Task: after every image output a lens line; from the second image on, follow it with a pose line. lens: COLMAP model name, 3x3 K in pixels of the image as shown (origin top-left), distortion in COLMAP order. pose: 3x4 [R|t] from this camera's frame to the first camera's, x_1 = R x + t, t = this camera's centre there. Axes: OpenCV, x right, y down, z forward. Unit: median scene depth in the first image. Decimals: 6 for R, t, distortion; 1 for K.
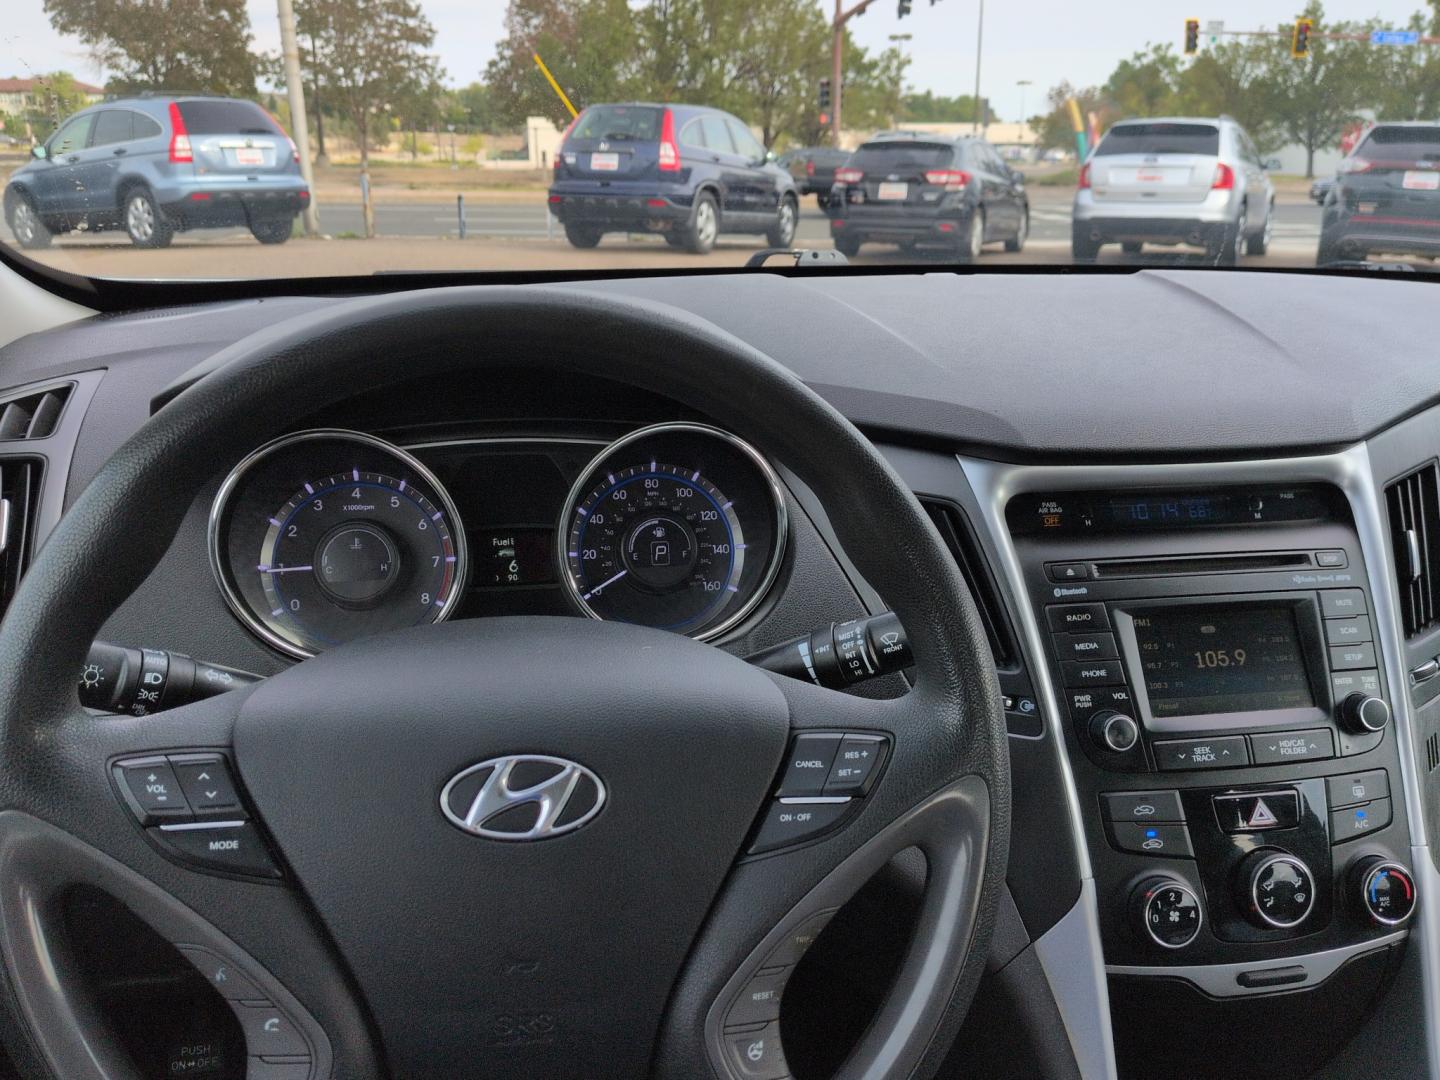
lens RADIAL K [[1210.6, 0, 725.1], [0, 1210.6, 541.1], [0, 0, 1]] dist [0.089780, -0.174379]
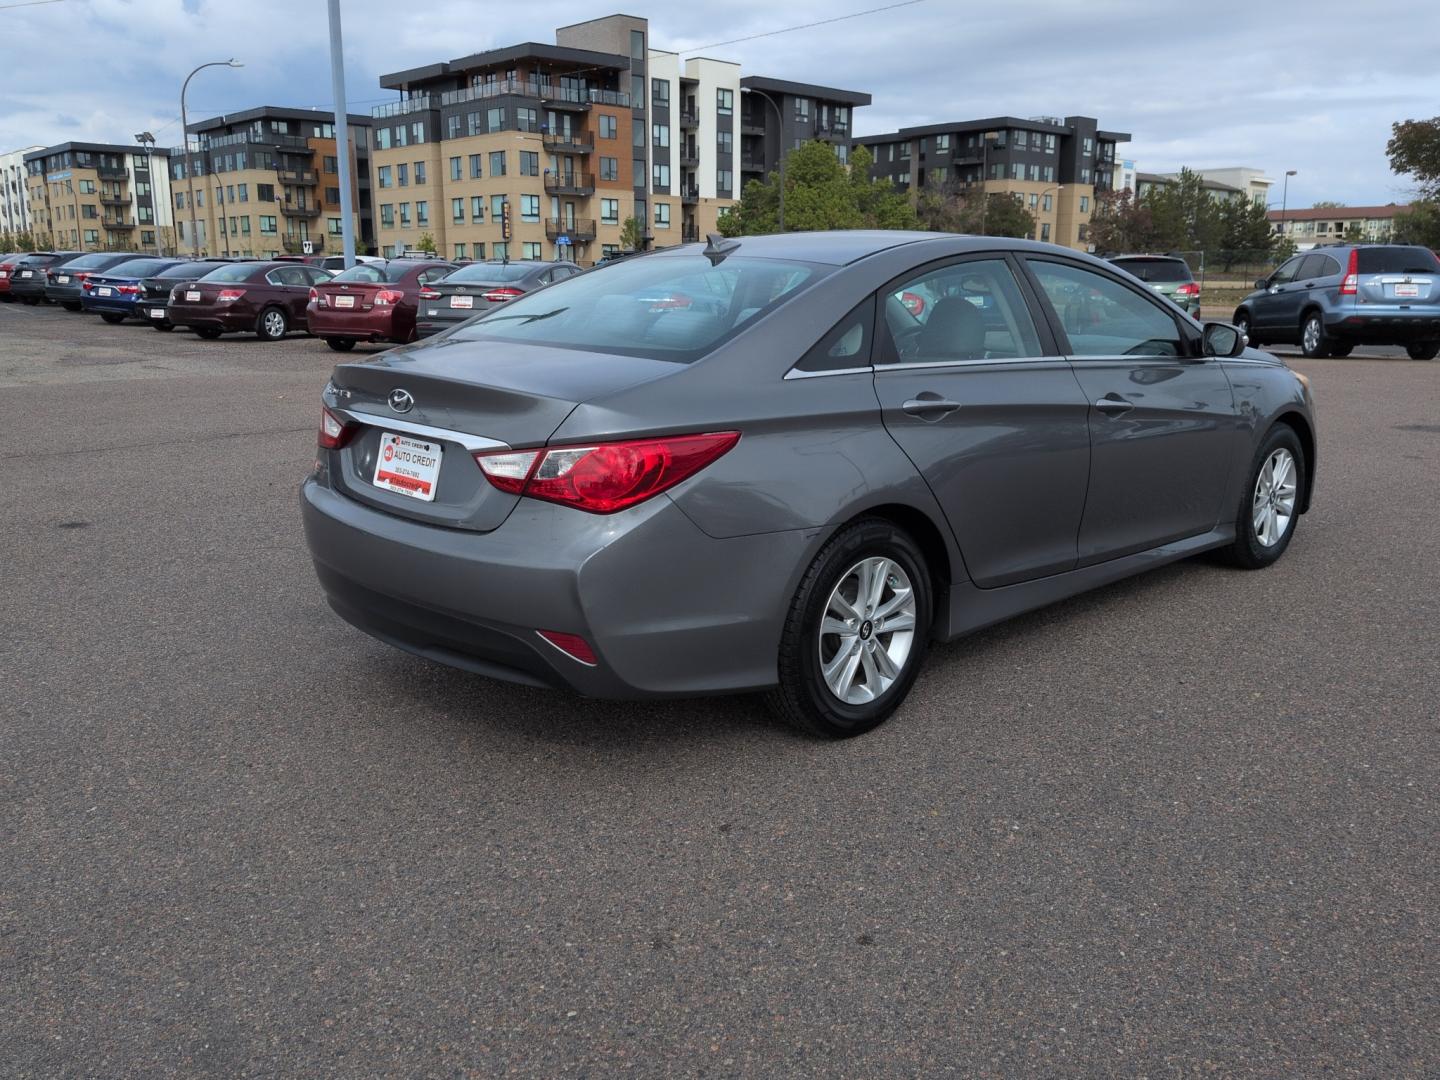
lens RADIAL K [[1223.1, 0, 720.0], [0, 1223.1, 540.0], [0, 0, 1]] dist [0.092124, -0.167911]
pose [[0.545275, 0.172806, -0.820252, 0.317785], [-0.251052, 0.967270, 0.036889, 0.066065], [0.799780, 0.185811, 0.570812, -0.247997]]
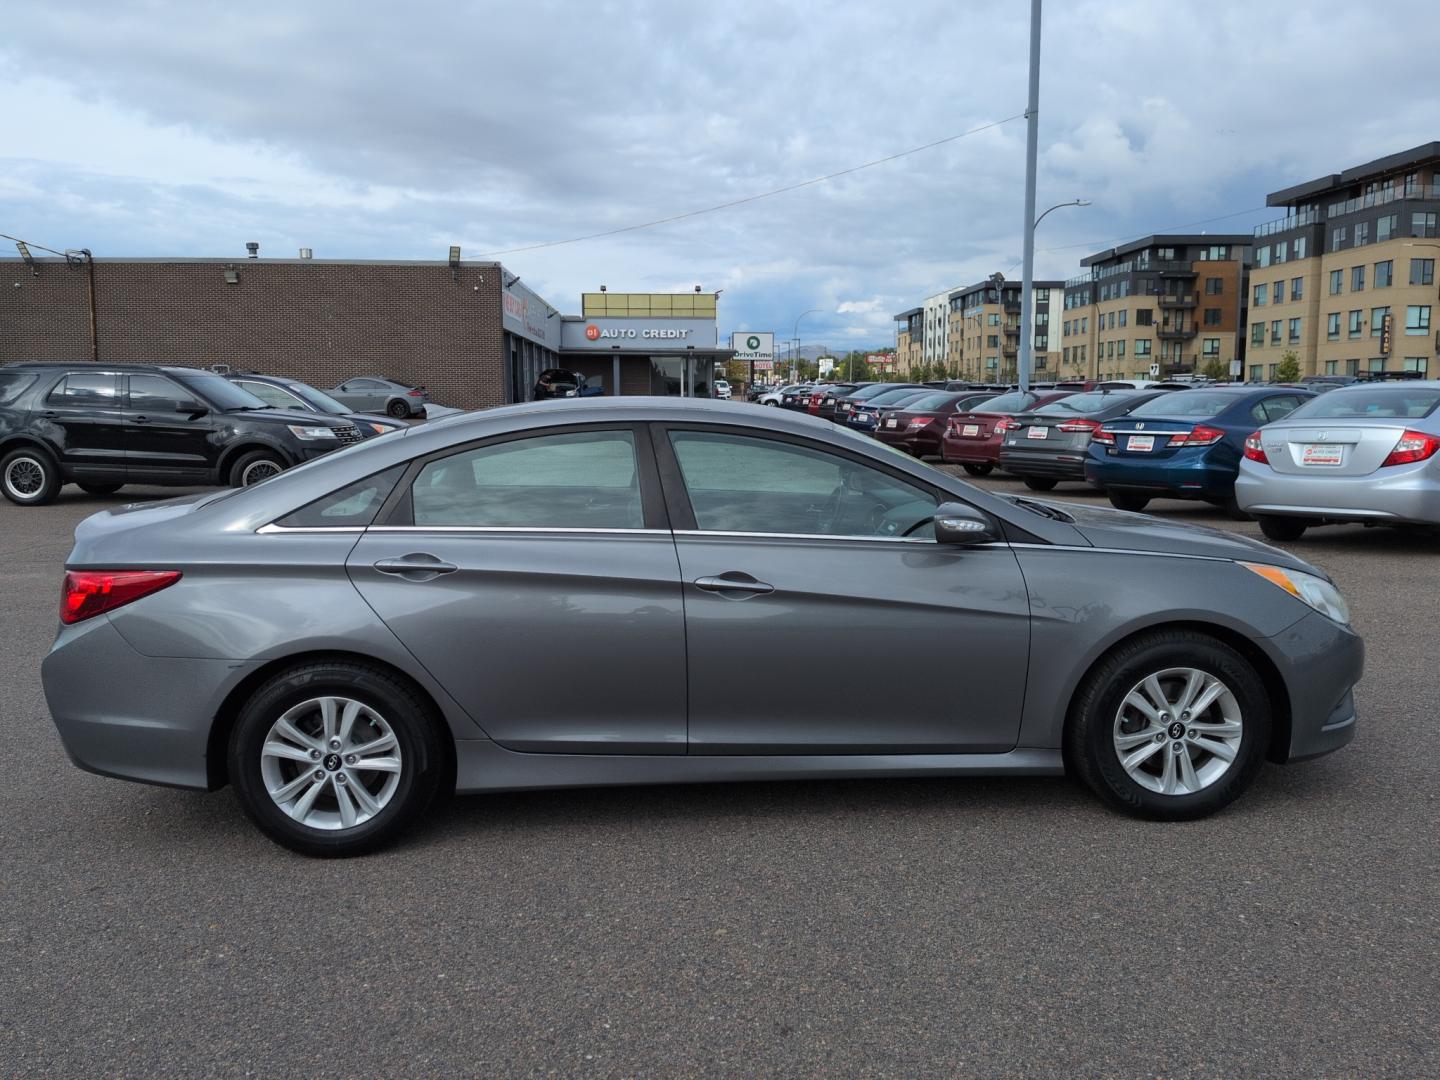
lens RADIAL K [[1223.1, 0, 720.0], [0, 1223.1, 540.0], [0, 0, 1]] dist [0.092124, -0.167911]
pose [[-0.123802, 0.112601, -0.985898, 0.397448], [-0.294896, 0.944479, 0.144901, -0.037471], [0.947475, 0.308676, -0.083723, 0.039175]]
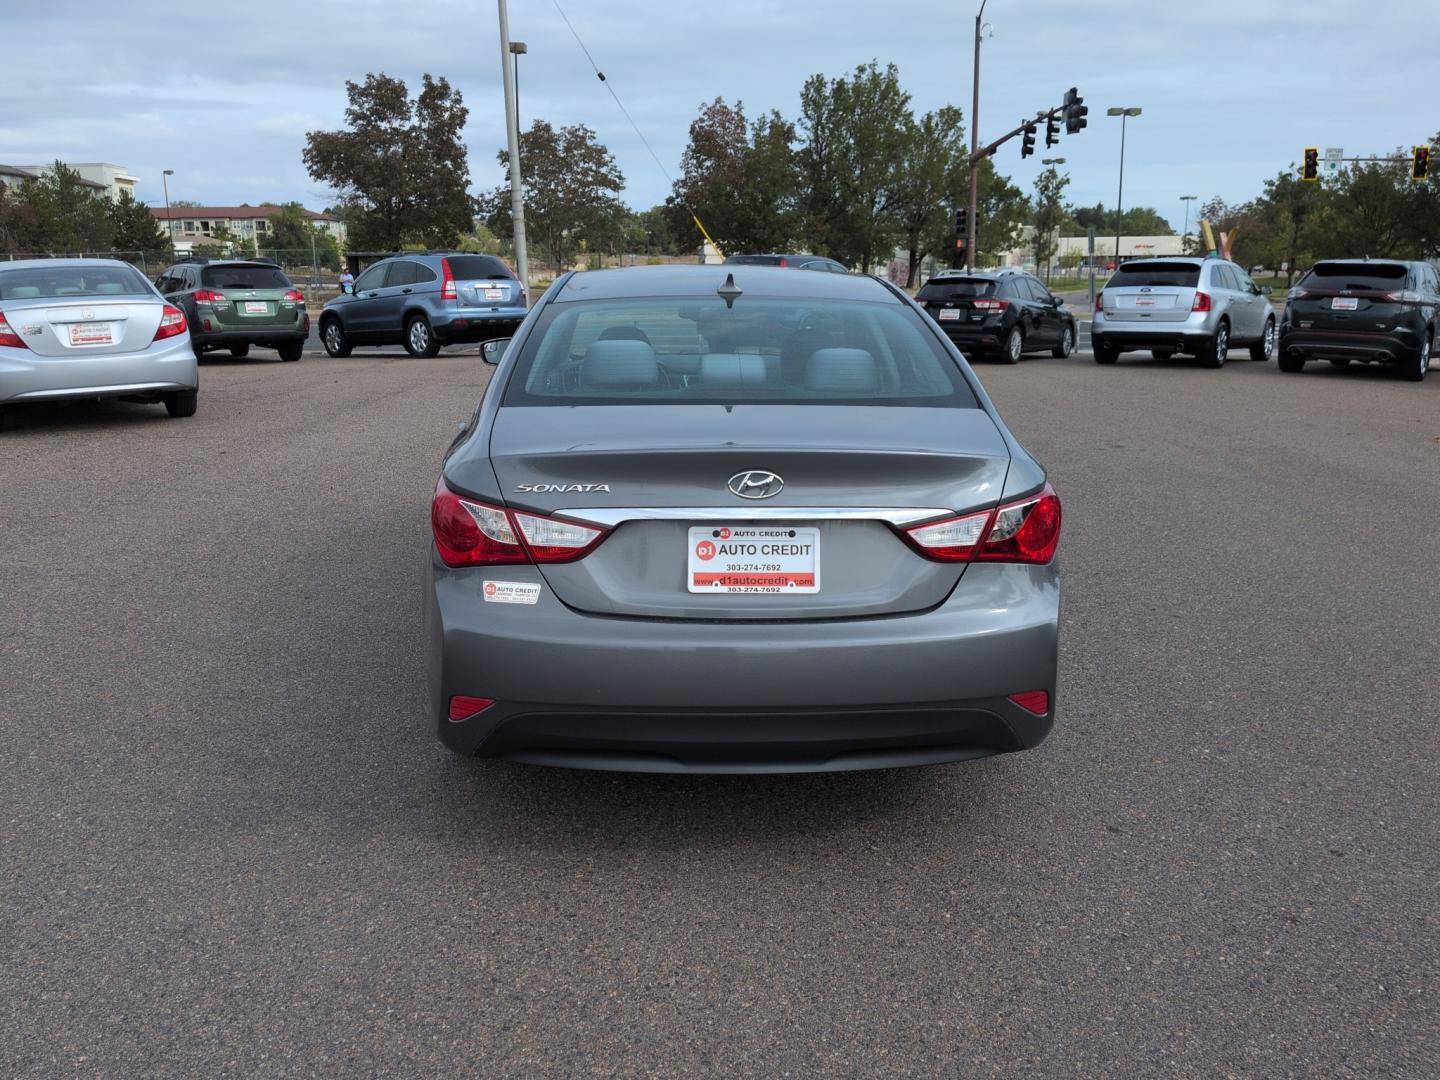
lens RADIAL K [[1223.1, 0, 720.0], [0, 1223.1, 540.0], [0, 0, 1]] dist [0.092124, -0.167911]
pose [[0.990023, 0.020573, -0.139396, 0.086459], [-0.032915, 0.995681, -0.086815, 0.093115], [0.137008, 0.090537, 0.986424, -0.373561]]
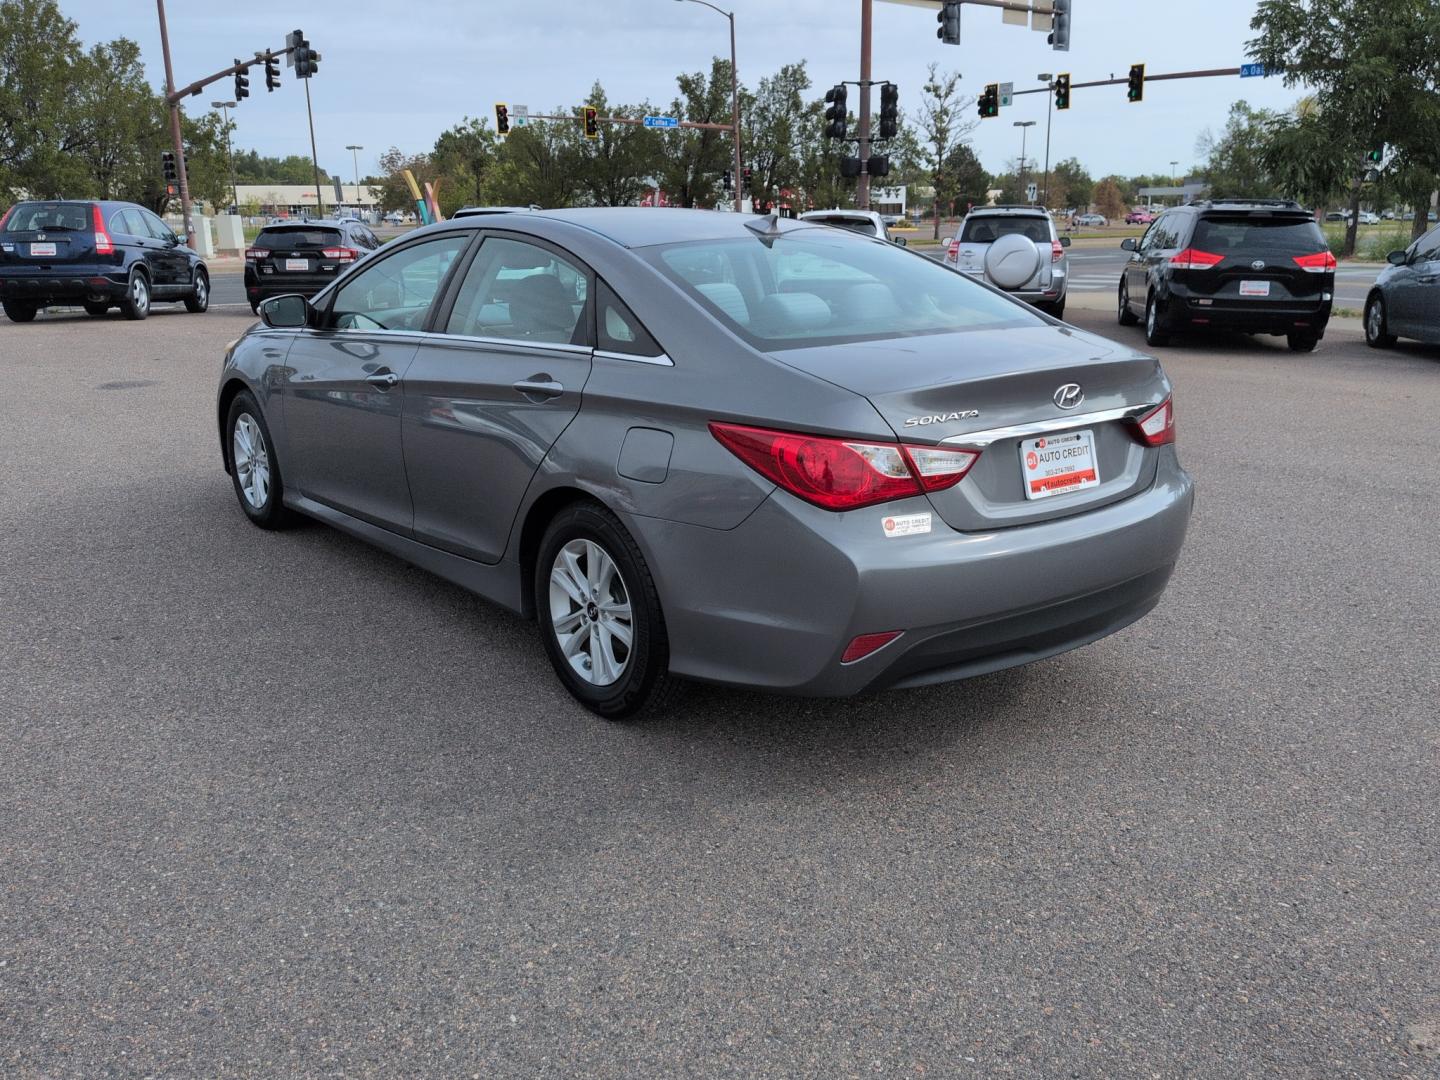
lens RADIAL K [[1223.1, 0, 720.0], [0, 1223.1, 540.0], [0, 0, 1]] dist [0.092124, -0.167911]
pose [[0.875925, -0.139126, 0.461952, -0.119273], [0.160755, 0.986965, -0.007570, 0.083414], [-0.454878, 0.080892, 0.886872, -0.345972]]
